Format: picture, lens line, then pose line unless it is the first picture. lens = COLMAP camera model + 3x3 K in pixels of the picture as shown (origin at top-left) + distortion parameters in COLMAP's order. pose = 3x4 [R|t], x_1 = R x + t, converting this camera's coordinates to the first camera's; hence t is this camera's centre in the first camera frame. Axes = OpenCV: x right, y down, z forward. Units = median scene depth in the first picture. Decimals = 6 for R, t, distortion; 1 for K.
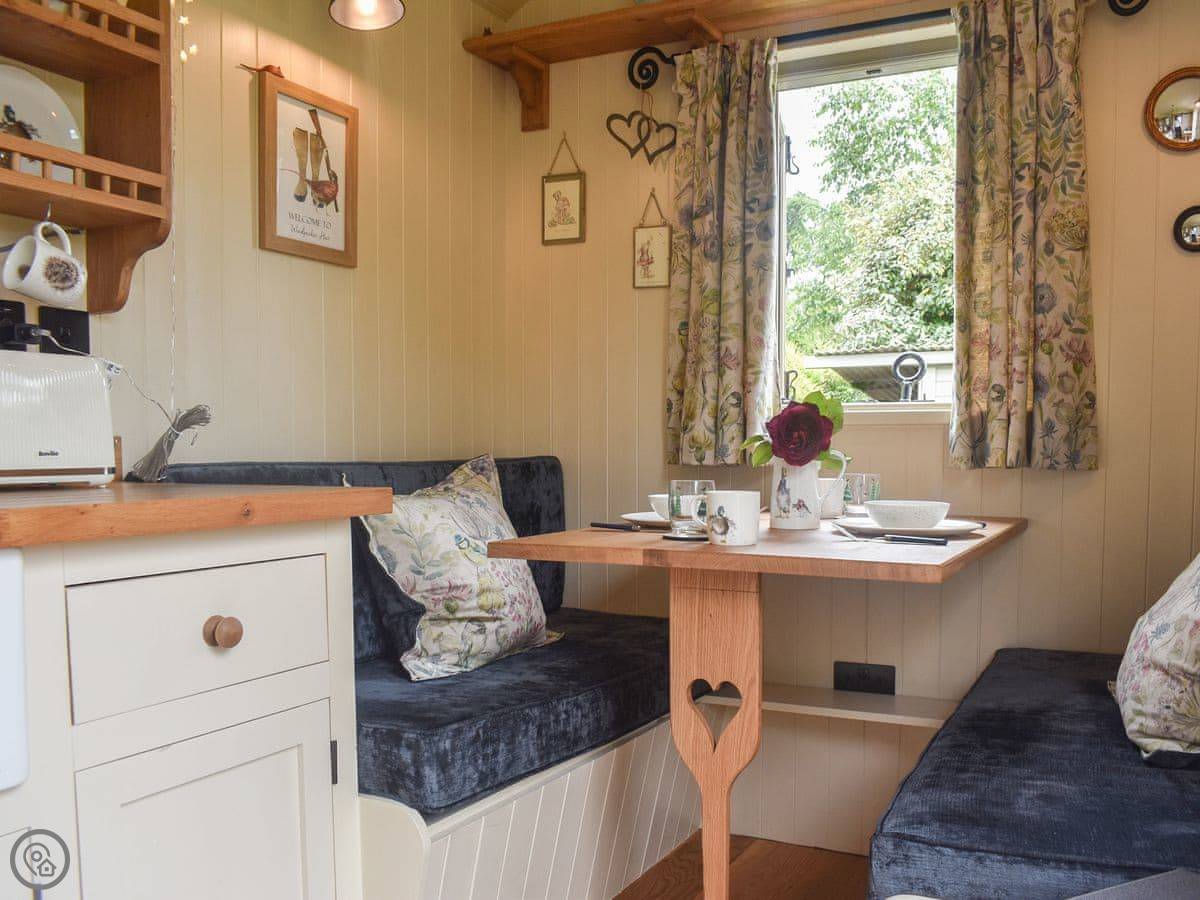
lens RADIAL K [[1109.3, 0, 631.3], [0, 1109.3, 492.6], [0, 0, 1]] dist [-0.037632, 0.000000]
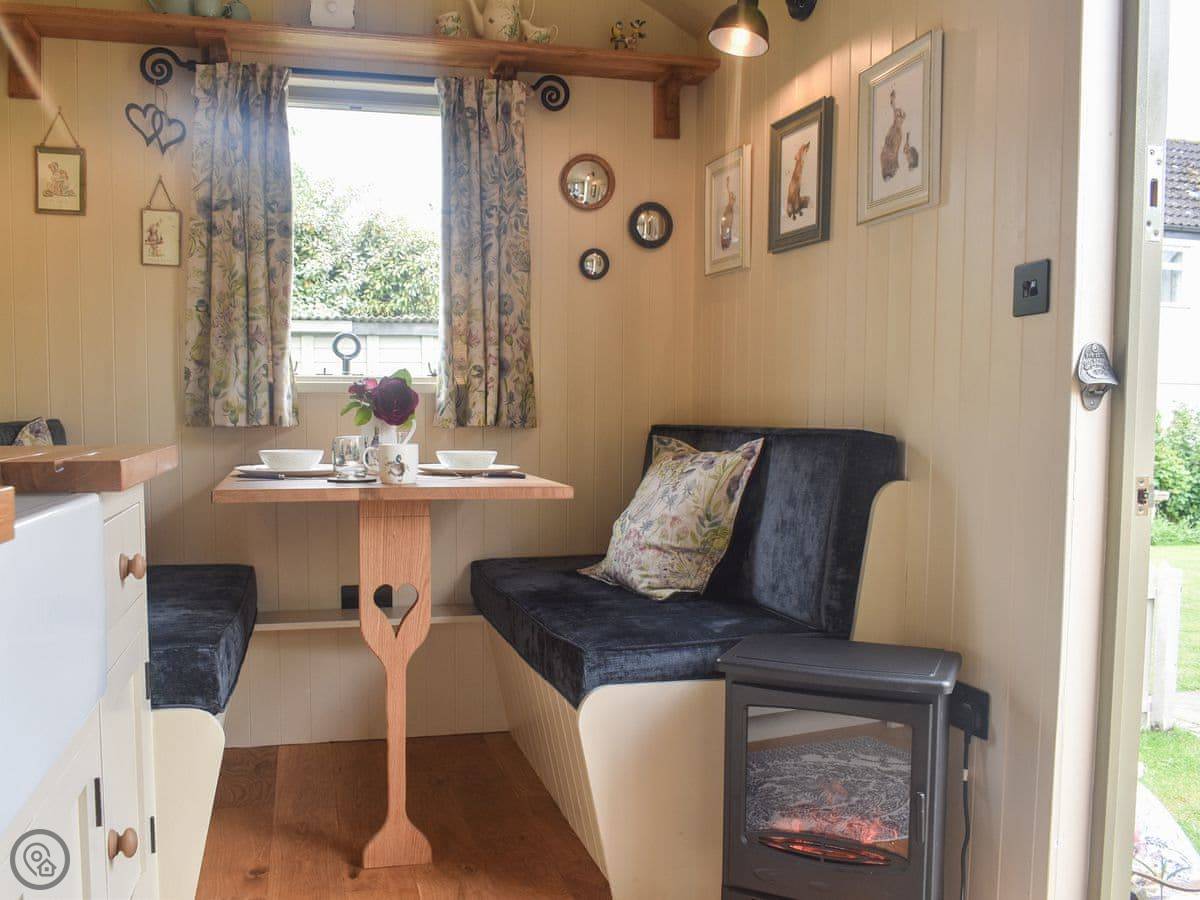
lens RADIAL K [[1109.3, 0, 604.3], [0, 1109.3, 453.0], [0, 0, 1]] dist [-0.037632, 0.000000]
pose [[0.758031, -0.020887, 0.651884, -0.437849], [0.023854, 0.999706, 0.004294, 0.007627], [-0.651783, 0.012295, 0.758306, -0.134385]]
